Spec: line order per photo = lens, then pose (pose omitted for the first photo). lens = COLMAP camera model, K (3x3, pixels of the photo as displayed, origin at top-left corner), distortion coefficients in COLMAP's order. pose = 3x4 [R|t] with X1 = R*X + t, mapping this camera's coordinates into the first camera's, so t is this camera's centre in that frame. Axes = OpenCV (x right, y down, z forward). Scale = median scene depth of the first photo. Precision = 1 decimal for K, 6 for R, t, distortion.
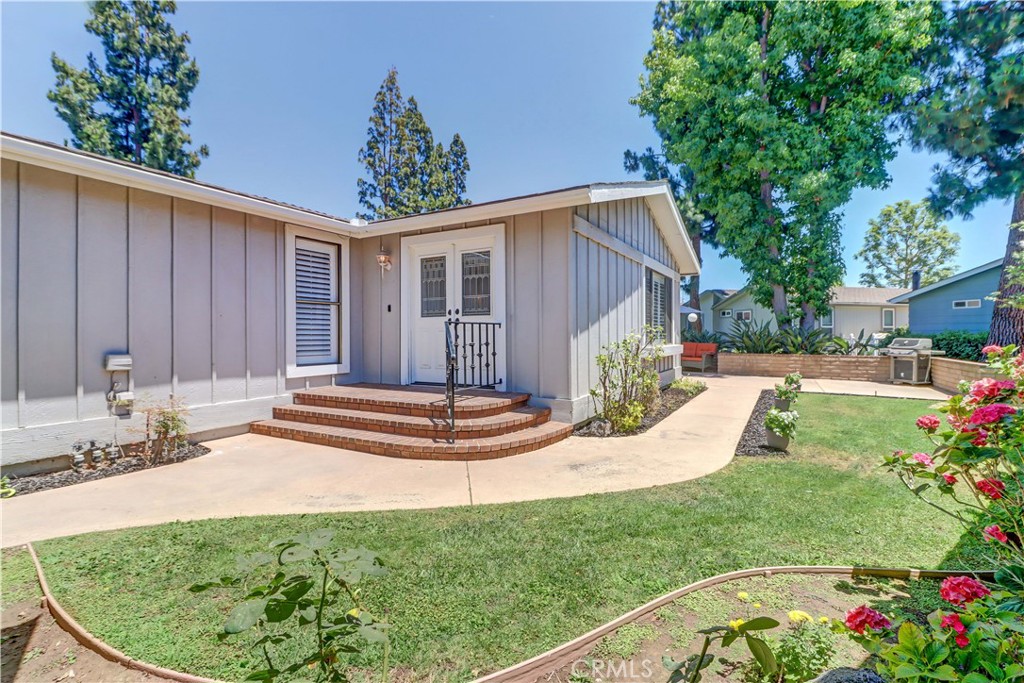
lens RADIAL K [[472.7, 0, 518.3], [0, 472.7, 330.7], [0, 0, 1]] dist [0.023162, -0.014932]
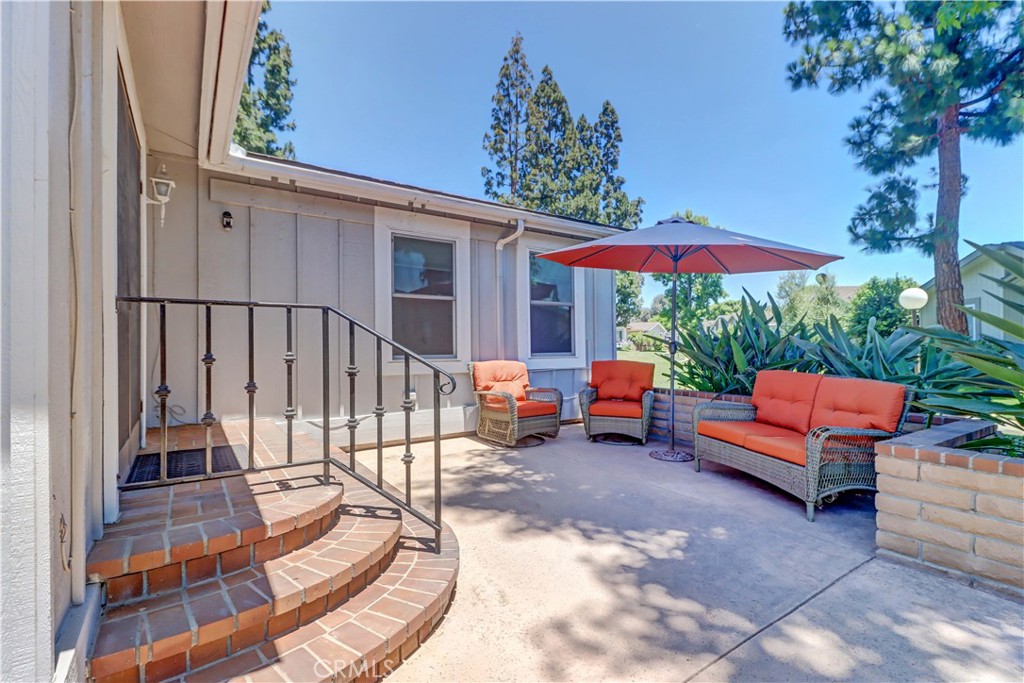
lens RADIAL K [[475.3, 0, 516.1], [0, 475.3, 338.9], [0, 0, 1]] dist [-0.001202, 0.000104]
pose [[0.901419, -0.005952, -0.432906, 0.403949], [0.007117, 0.999974, 0.001072, 0.006232], [0.432889, -0.004047, 0.901438, 0.832261]]
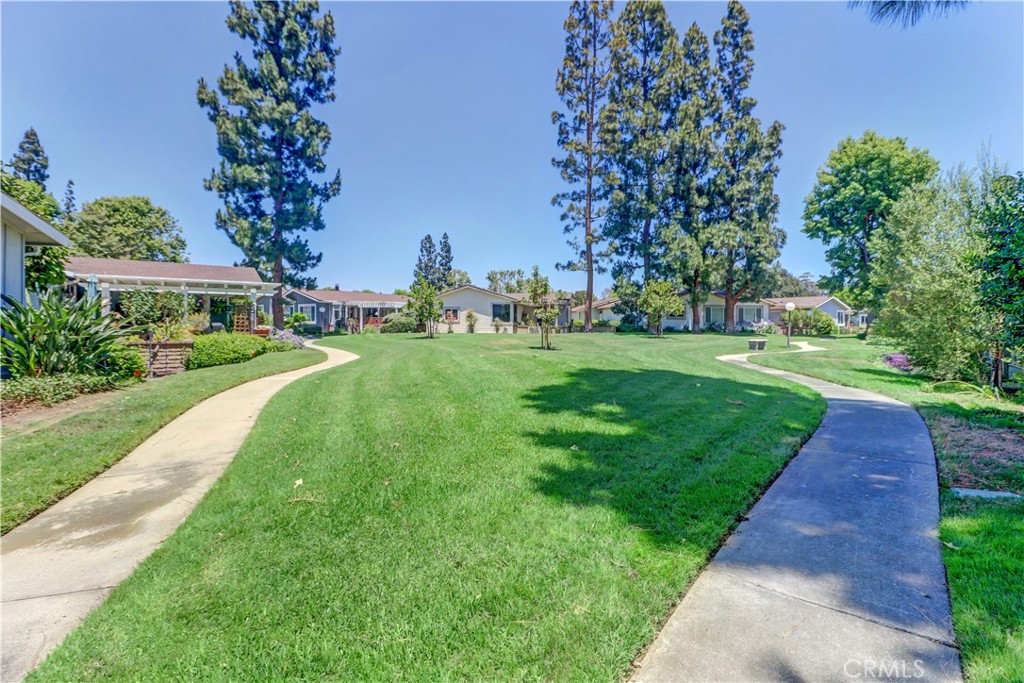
lens RADIAL K [[472.7, 0, 518.3], [0, 472.7, 330.7], [0, 0, 1]] dist [0.023162, -0.014932]
pose [[0.672972, 0.010924, -0.739587, 0.693756], [0.005946, 0.999779, 0.020177, 0.028001], [0.739644, -0.017976, 0.672759, 1.707409]]
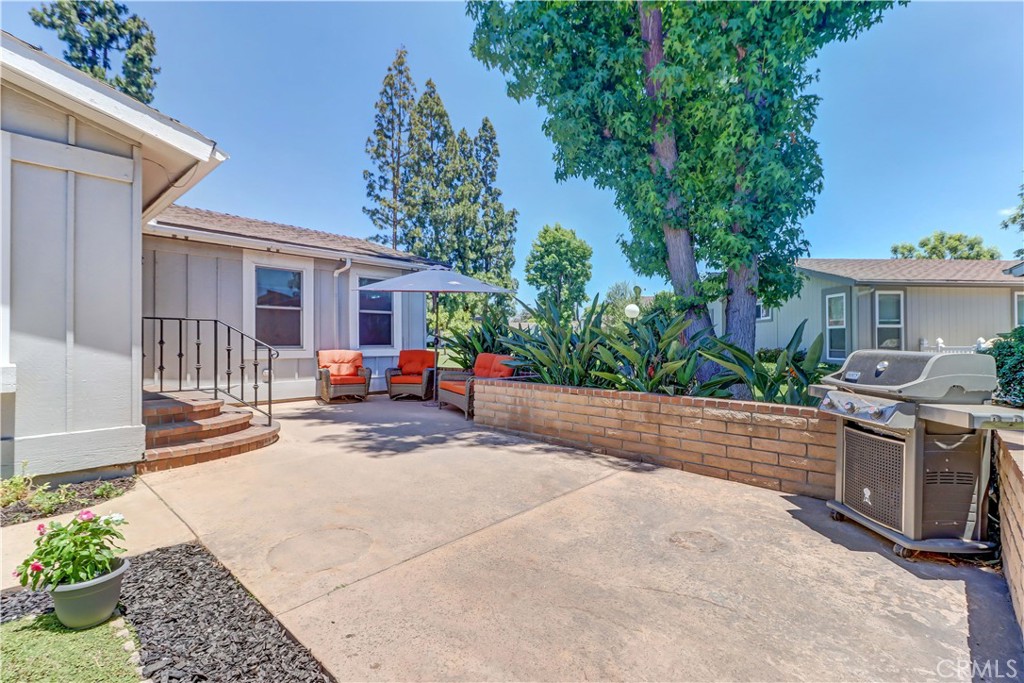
lens RADIAL K [[472.7, 0, 518.3], [0, 472.7, 330.7], [0, 0, 1]] dist [0.023162, -0.014932]
pose [[0.975842, -0.003258, -0.218455, 0.597416], [0.000920, 0.999941, -0.010800, 0.007407], [0.218477, 0.010338, 0.975787, 0.627604]]
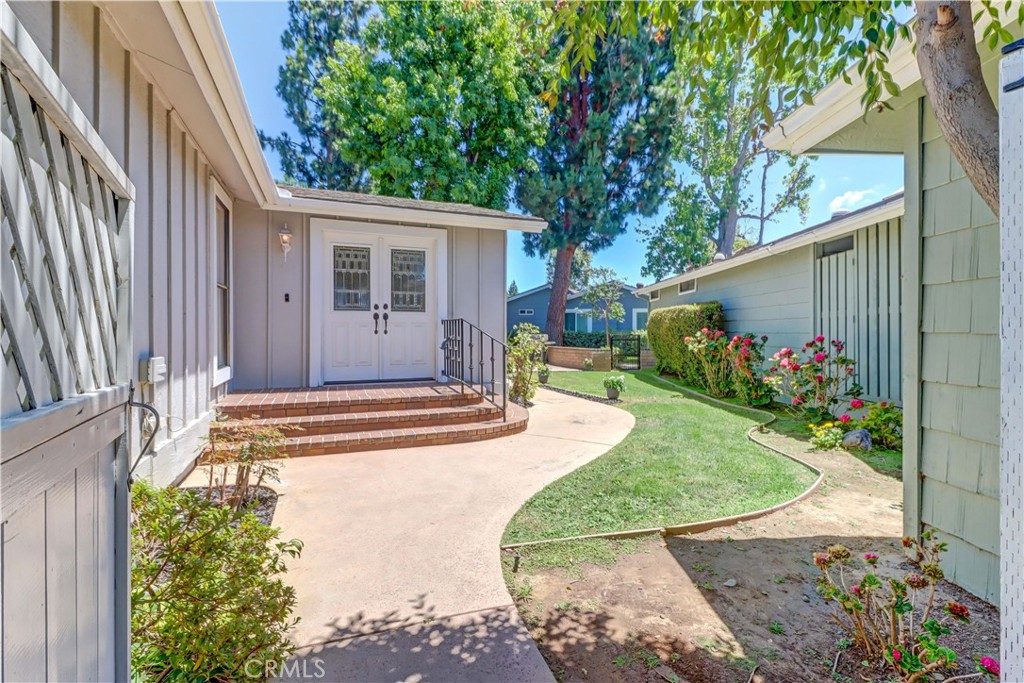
lens RADIAL K [[472.7, 0, 518.3], [0, 472.7, 330.7], [0, 0, 1]] dist [0.023162, -0.014932]
pose [[0.627139, 0.005672, 0.778887, -0.334458], [-0.012513, 0.999918, 0.002793, 0.001906], [-0.778807, -0.011498, 0.627158, 0.073611]]
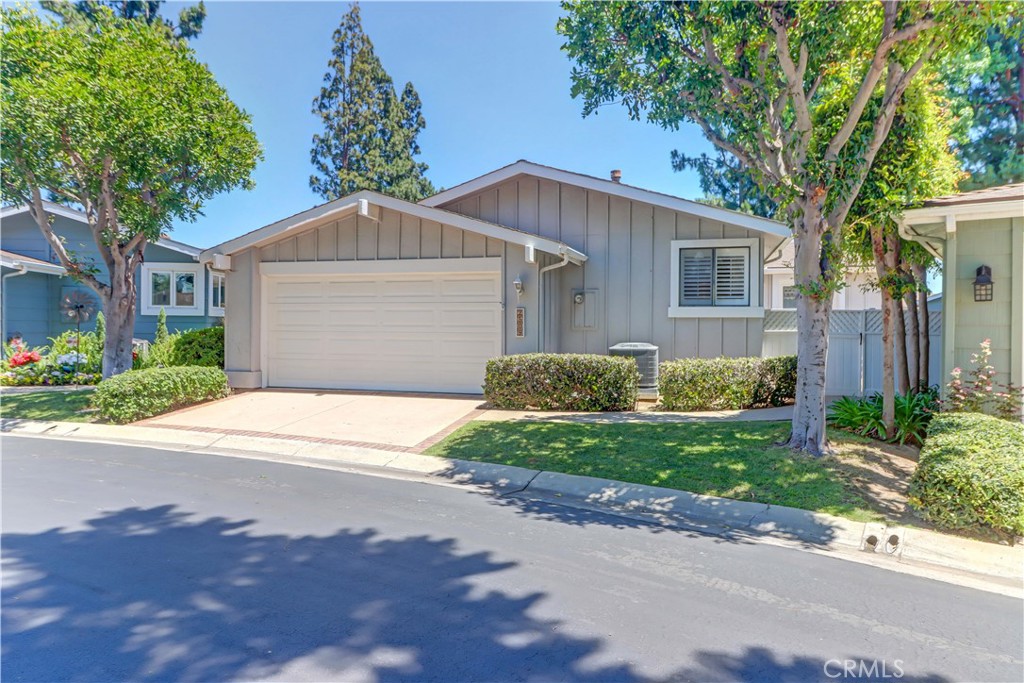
lens RADIAL K [[638.1, 0, 512.0], [0, 638.1, 341.5], [0, 0, 1]] dist [0.004691, 0.001408]
pose [[0.976335, 0.013141, 0.215862, -0.888820], [-0.019054, 0.999497, 0.025333, 0.018447], [-0.215421, -0.028847, 0.976095, -0.634717]]
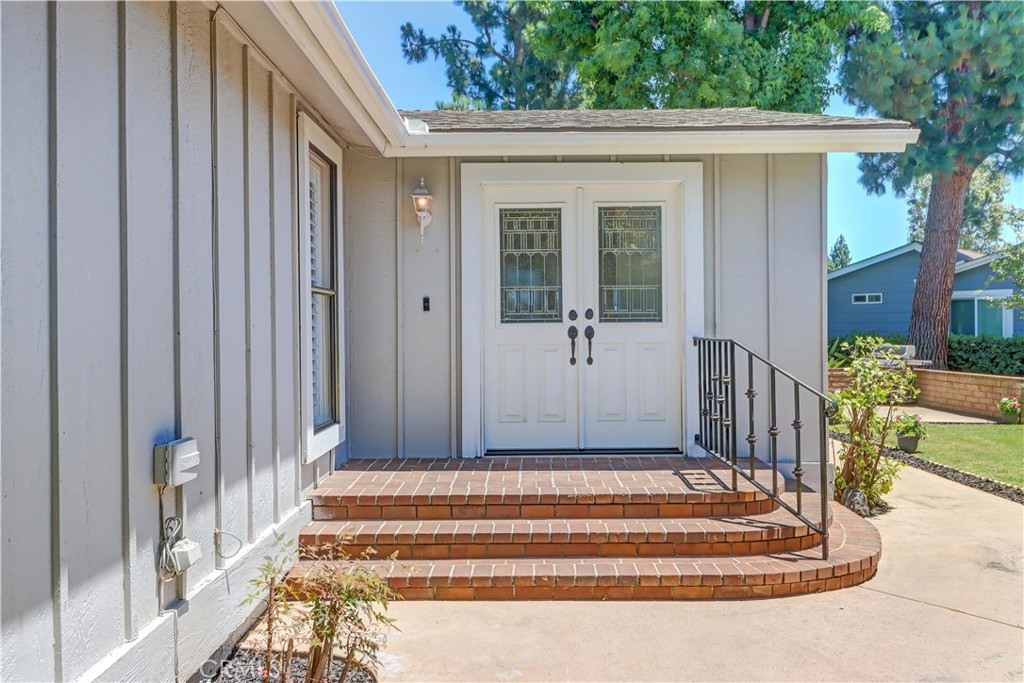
lens RADIAL K [[814.3, 0, 527.5], [0, 814.3, 326.7], [0, 0, 1]] dist [0.000085, 0.001896]
pose [[0.870466, -0.000132, 0.492229, -0.297140], [-0.000474, 0.999999, 0.001105, -0.012416], [-0.492229, -0.001195, 0.870465, 0.105011]]
